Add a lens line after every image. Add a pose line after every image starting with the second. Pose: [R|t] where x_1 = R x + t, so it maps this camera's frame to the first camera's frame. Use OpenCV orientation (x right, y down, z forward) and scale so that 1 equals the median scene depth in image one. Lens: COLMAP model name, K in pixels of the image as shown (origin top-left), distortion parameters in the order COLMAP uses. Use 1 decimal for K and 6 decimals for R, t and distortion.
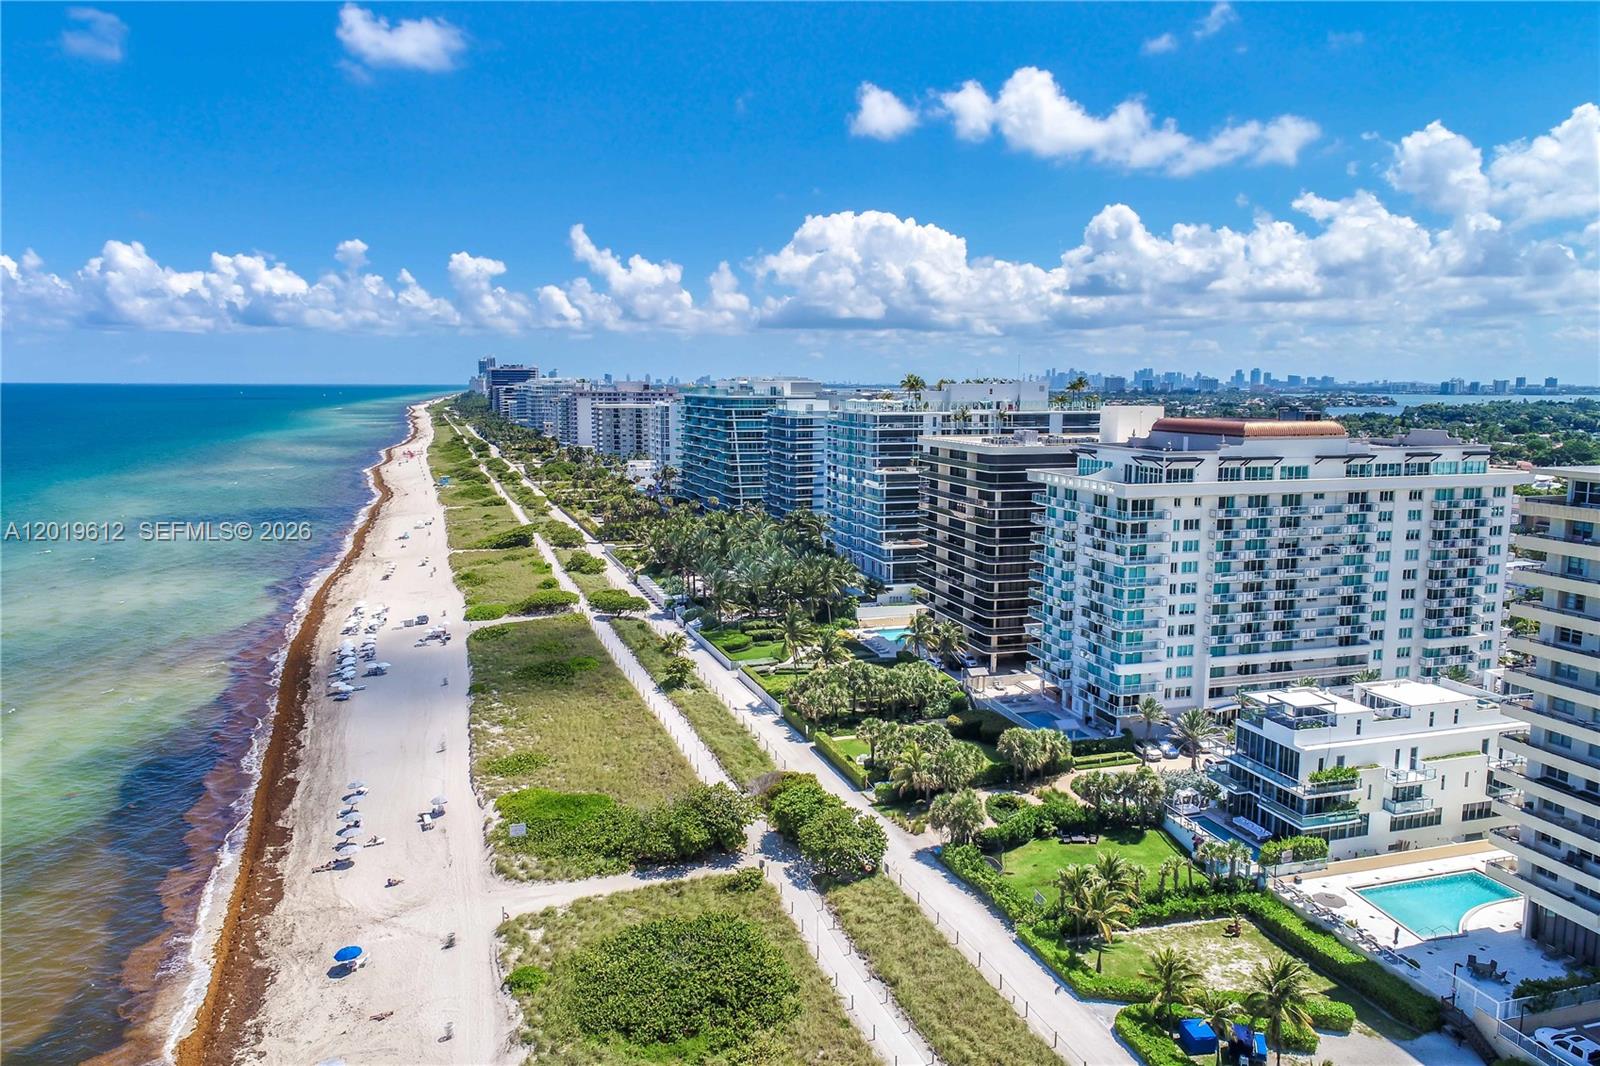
lens RADIAL K [[1131.9, 0, 800.0], [0, 1131.9, 533.0], [0, 0, 1]] dist [0.002596, 0.001018]
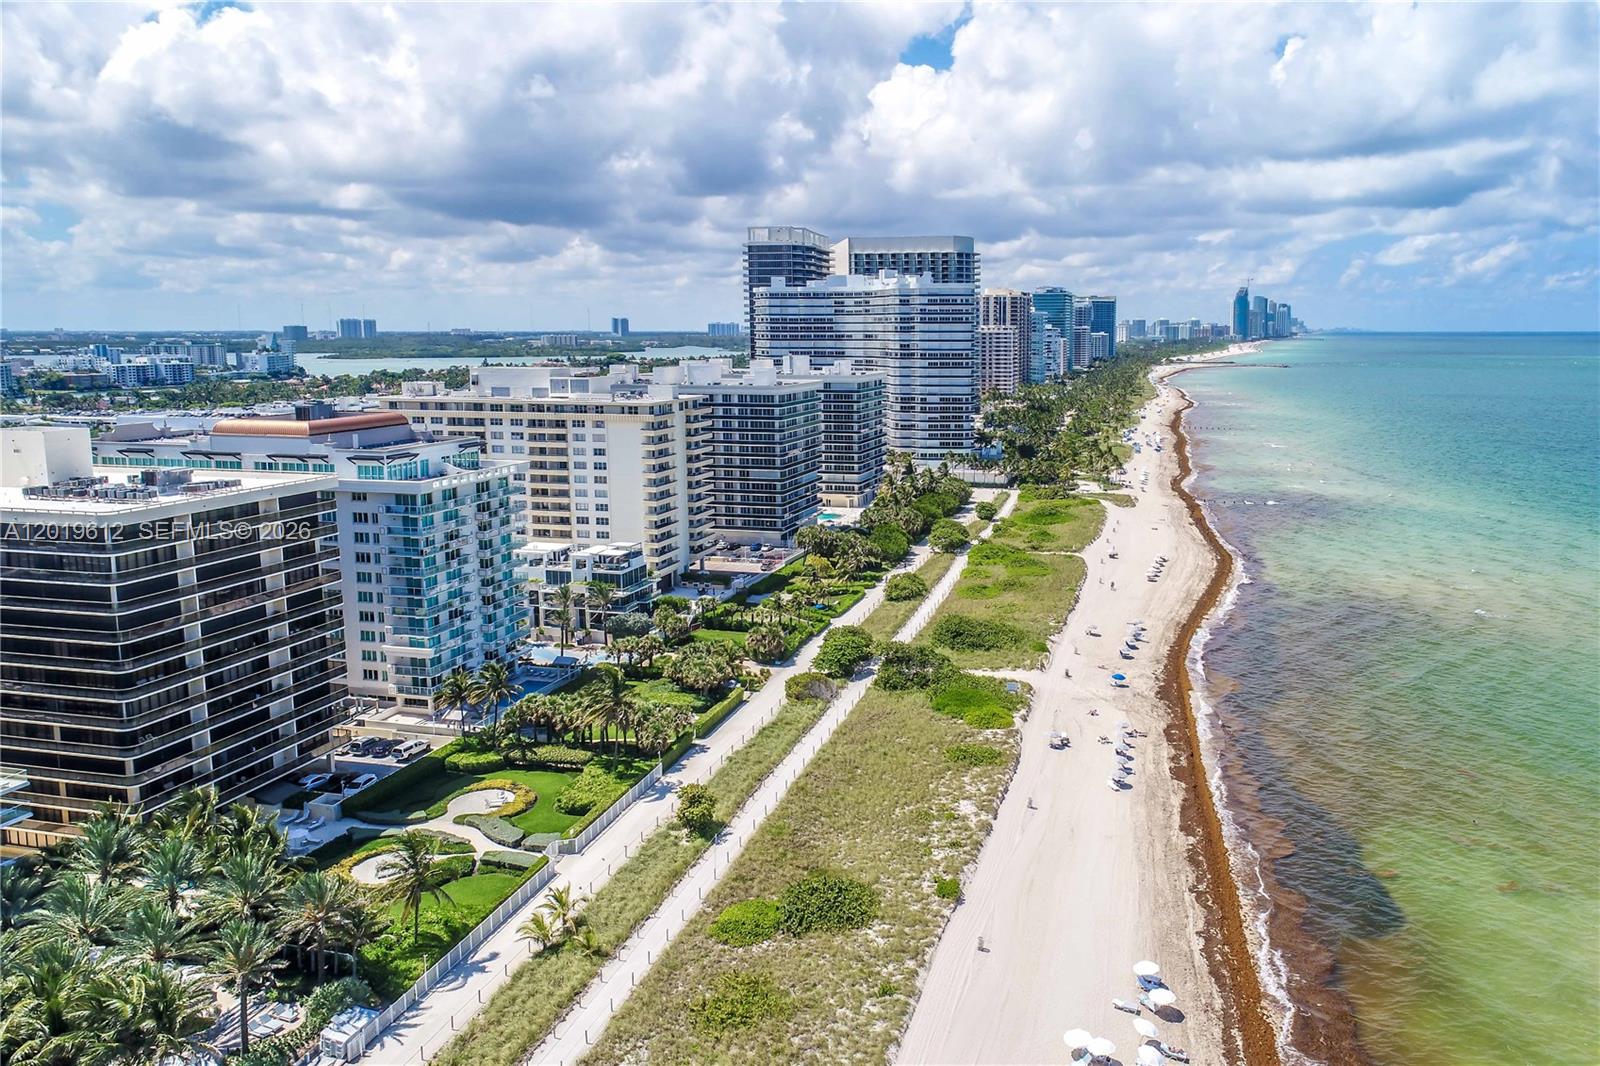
lens RADIAL K [[1131.9, 0, 800.0], [0, 1131.9, 533.0], [0, 0, 1]] dist [0.002596, 0.001018]
pose [[-0.811976, -0.115736, 0.572102, -0.696002], [0.068721, 0.954373, 0.290604, -0.316879], [-0.579632, 0.275279, -0.766974, 1.839598]]
